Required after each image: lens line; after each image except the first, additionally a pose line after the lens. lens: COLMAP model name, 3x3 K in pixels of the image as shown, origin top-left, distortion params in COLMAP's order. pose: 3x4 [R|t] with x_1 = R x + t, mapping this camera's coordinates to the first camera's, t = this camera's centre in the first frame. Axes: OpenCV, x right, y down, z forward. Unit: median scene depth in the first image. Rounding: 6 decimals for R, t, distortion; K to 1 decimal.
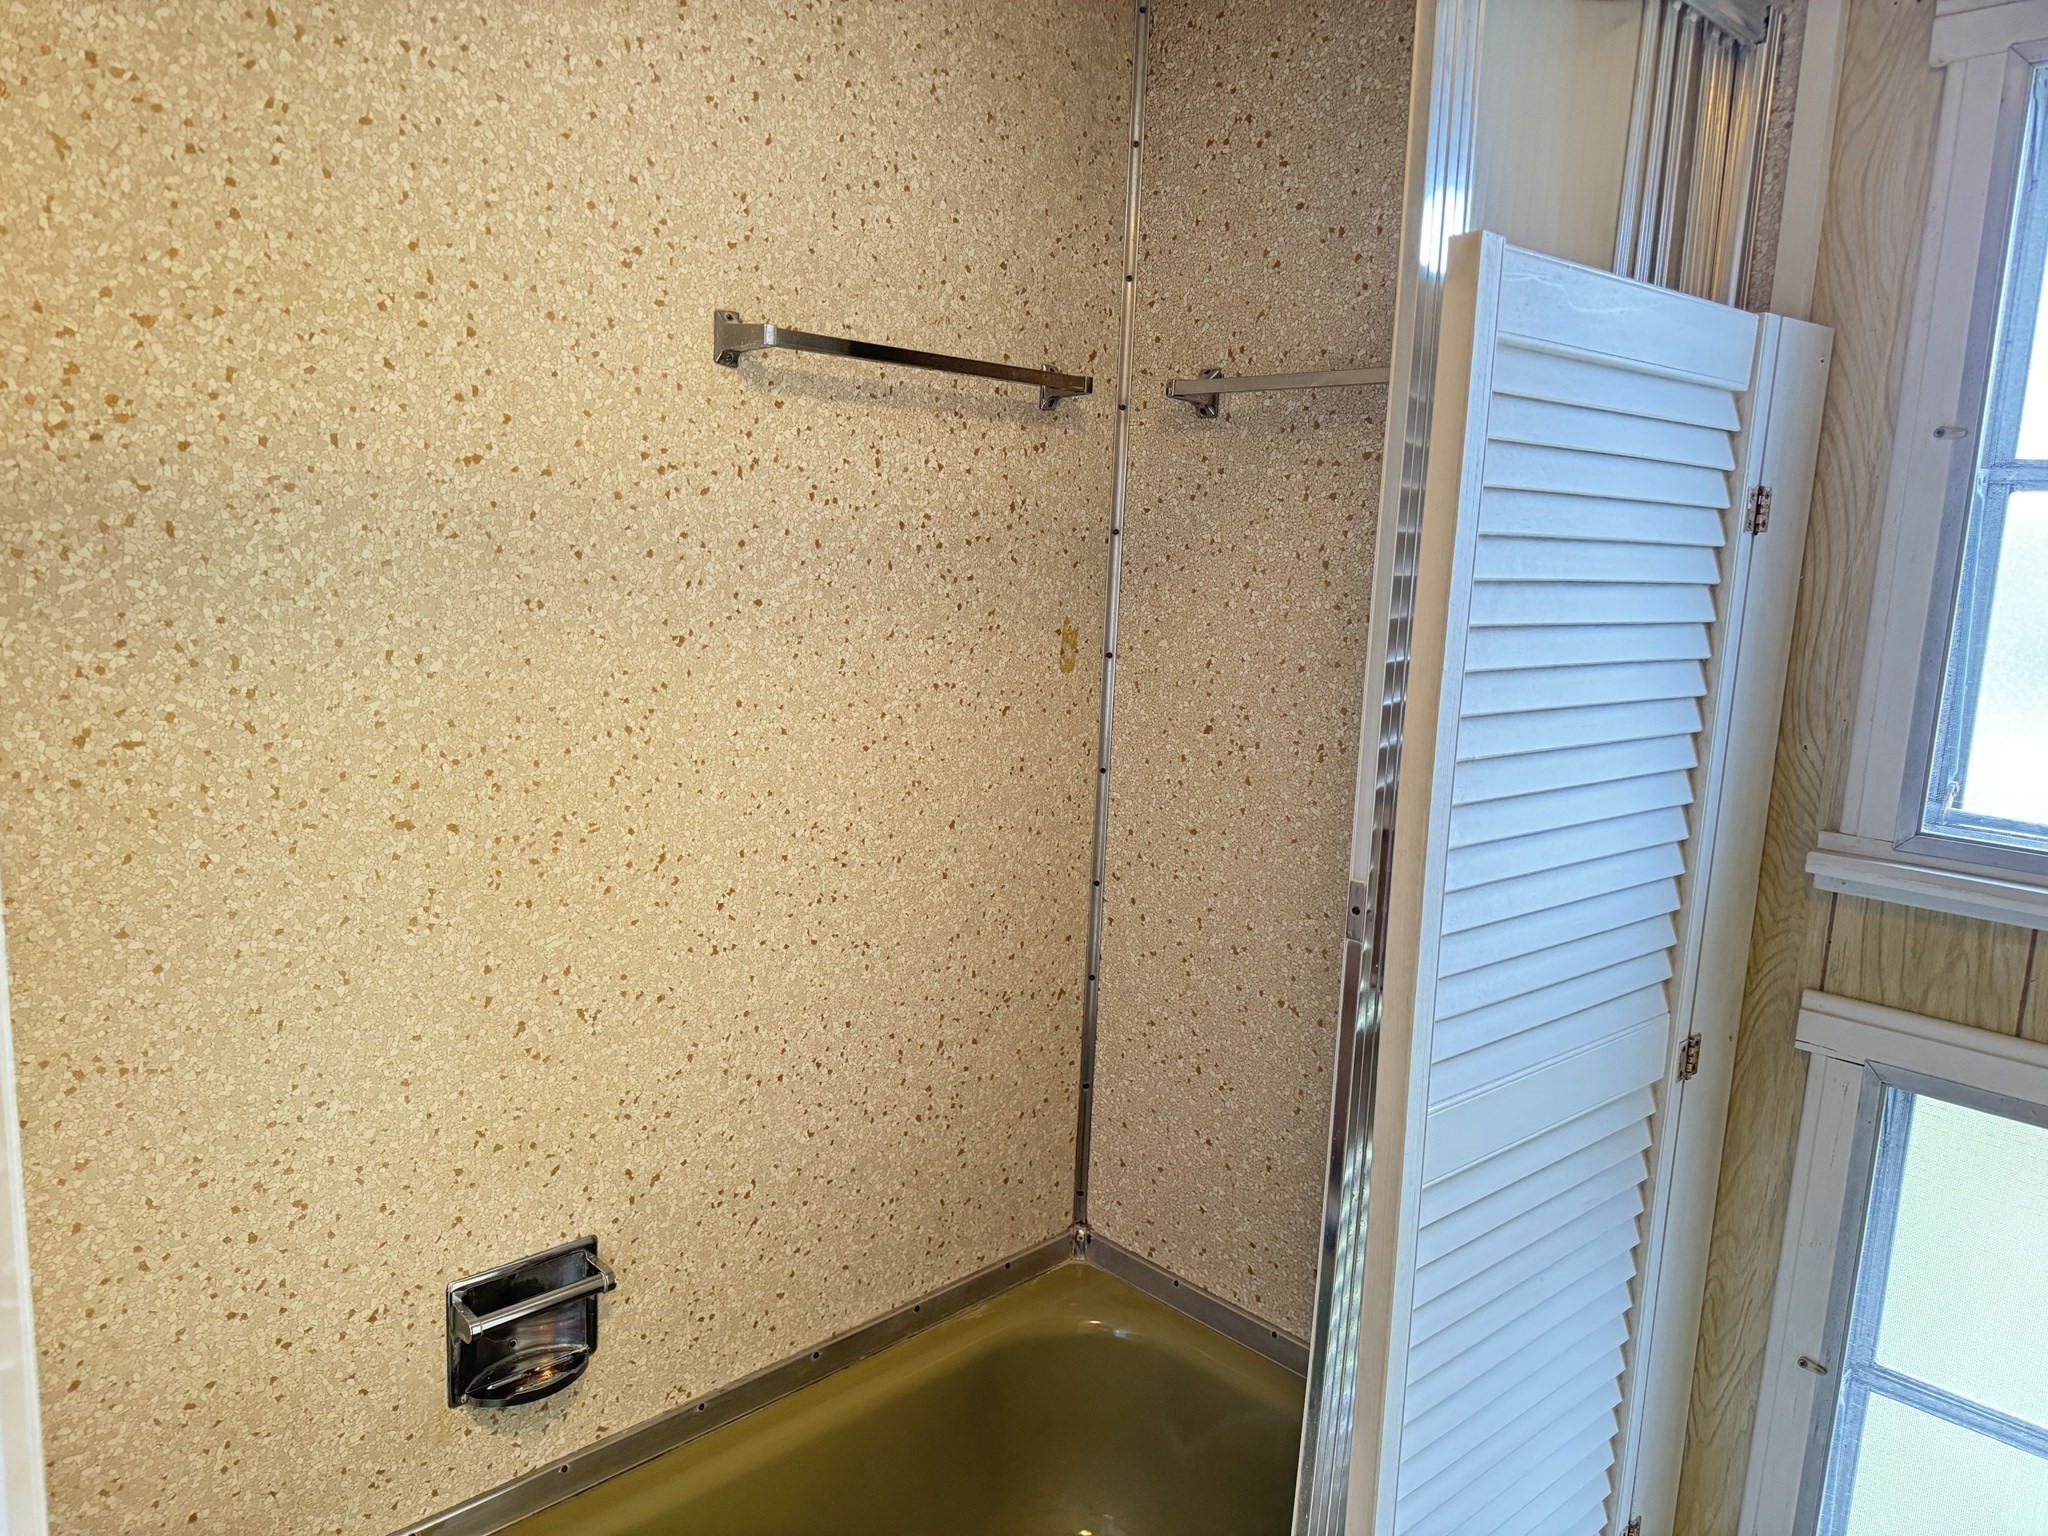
lens RADIAL K [[1423.6, 0, 1027.1], [0, 1423.6, 772.4], [0, 0, 1]] dist [0.012151, -0.006993]
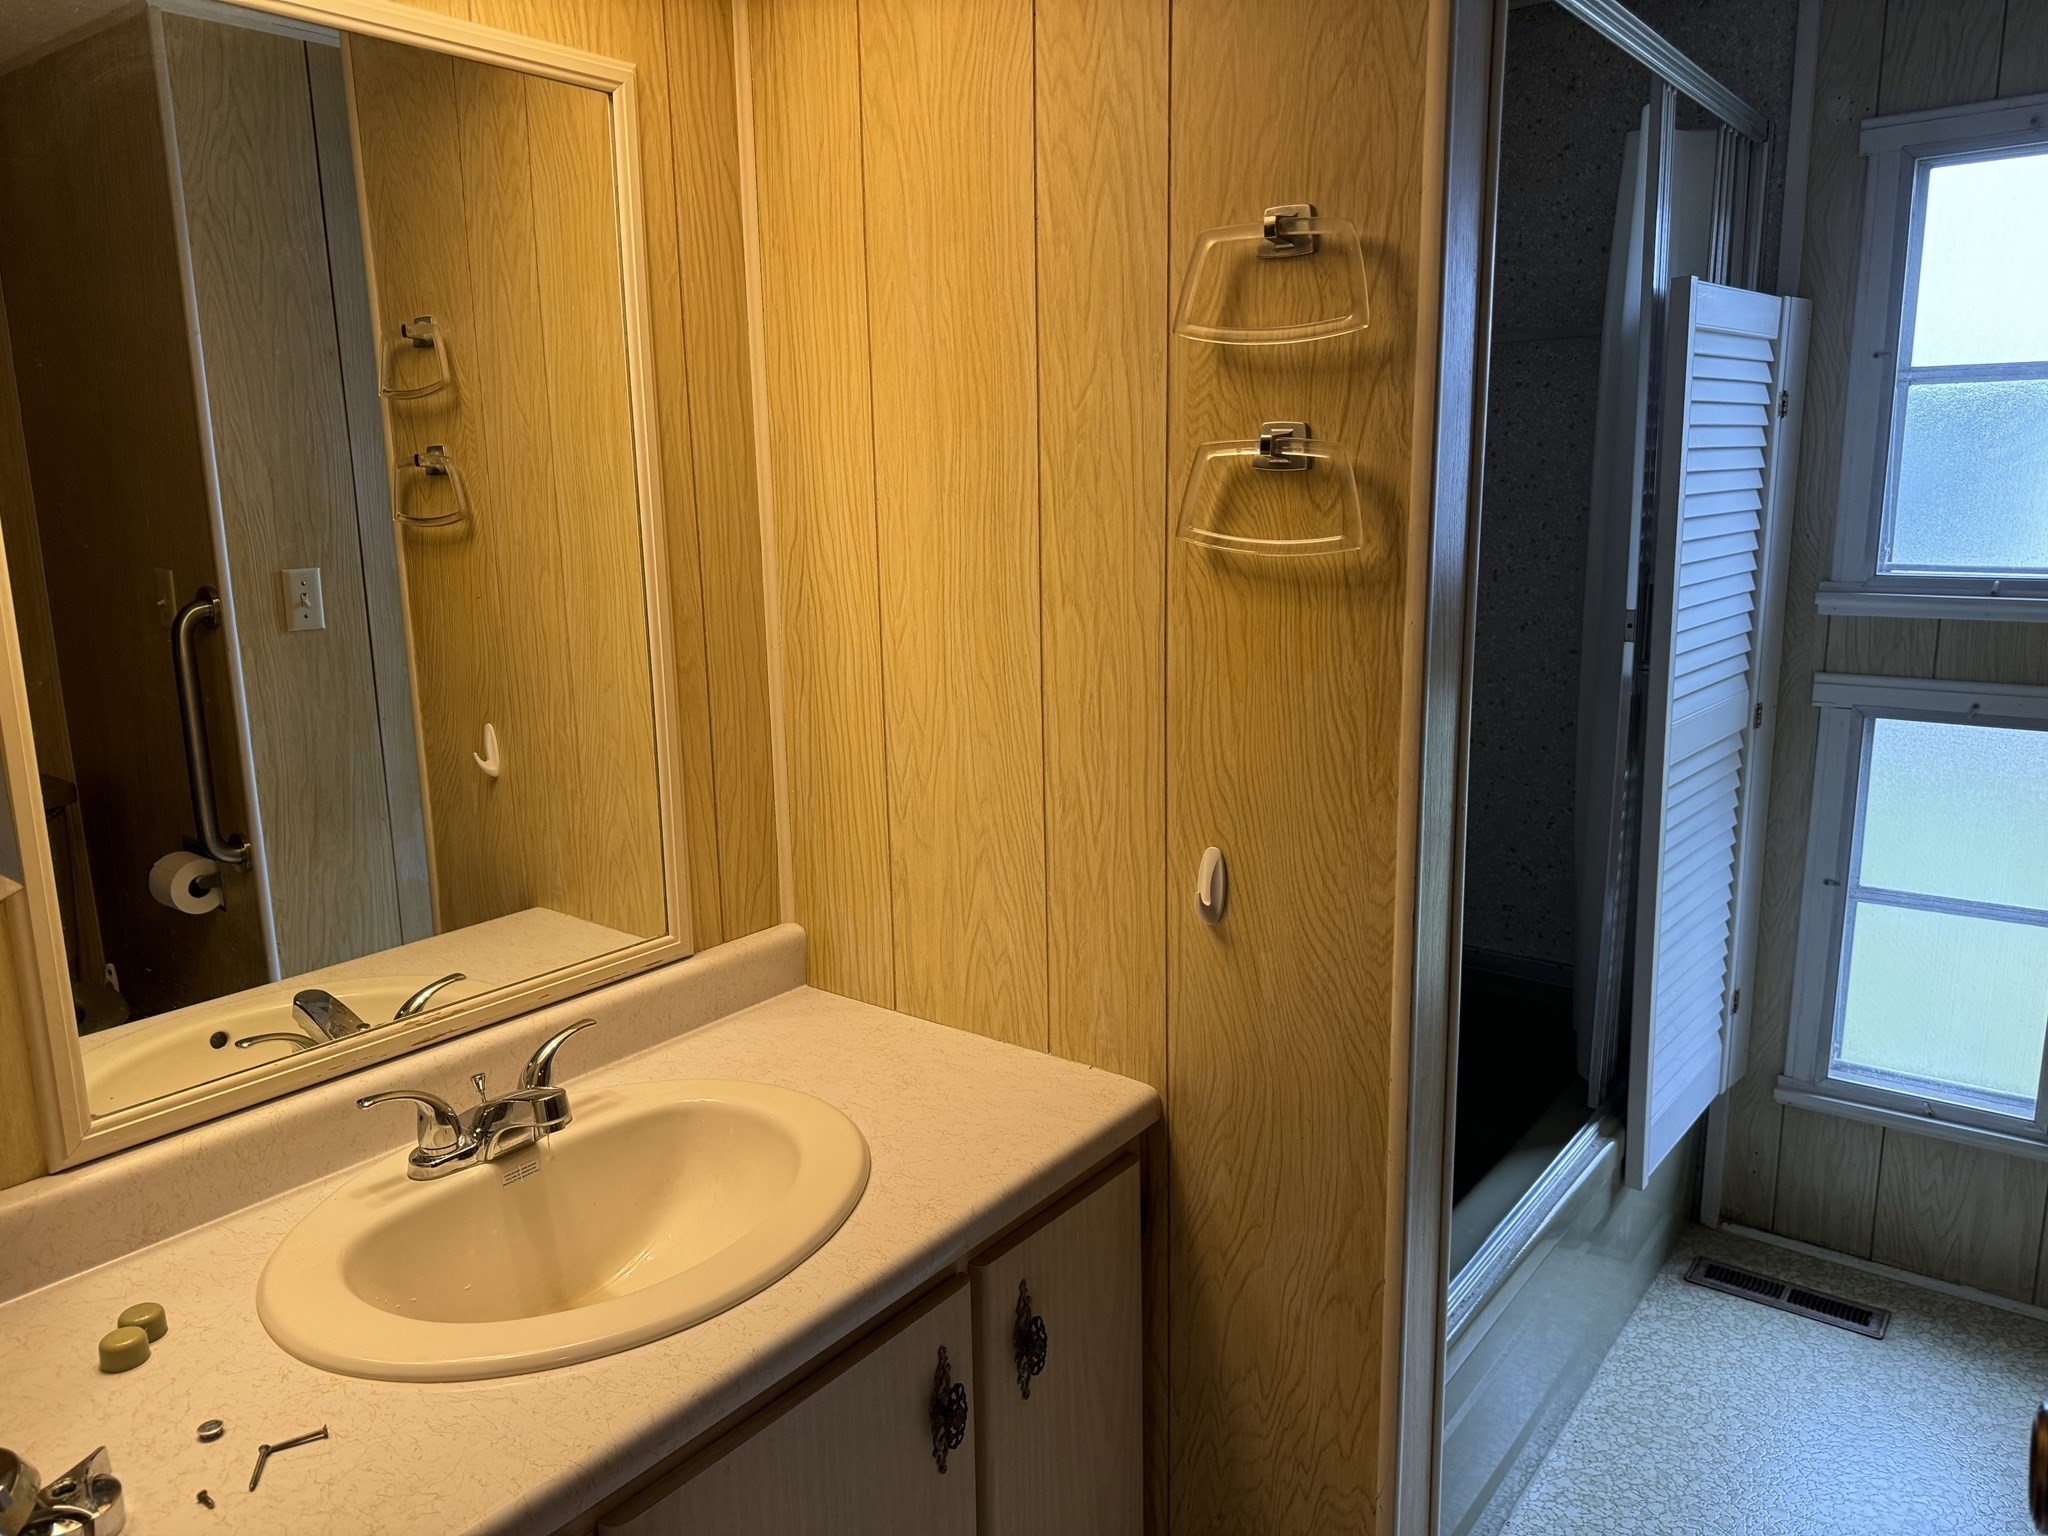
lens RADIAL K [[1423.6, 0, 1020.1], [0, 1423.6, 760.7], [0, 0, 1]] dist [0.012151, -0.006993]
pose [[0.988297, -0.093589, 0.120458, -0.680668], [0.088964, 0.995096, 0.043229, 0.098779], [-0.123913, -0.032007, 0.991777, -0.667833]]
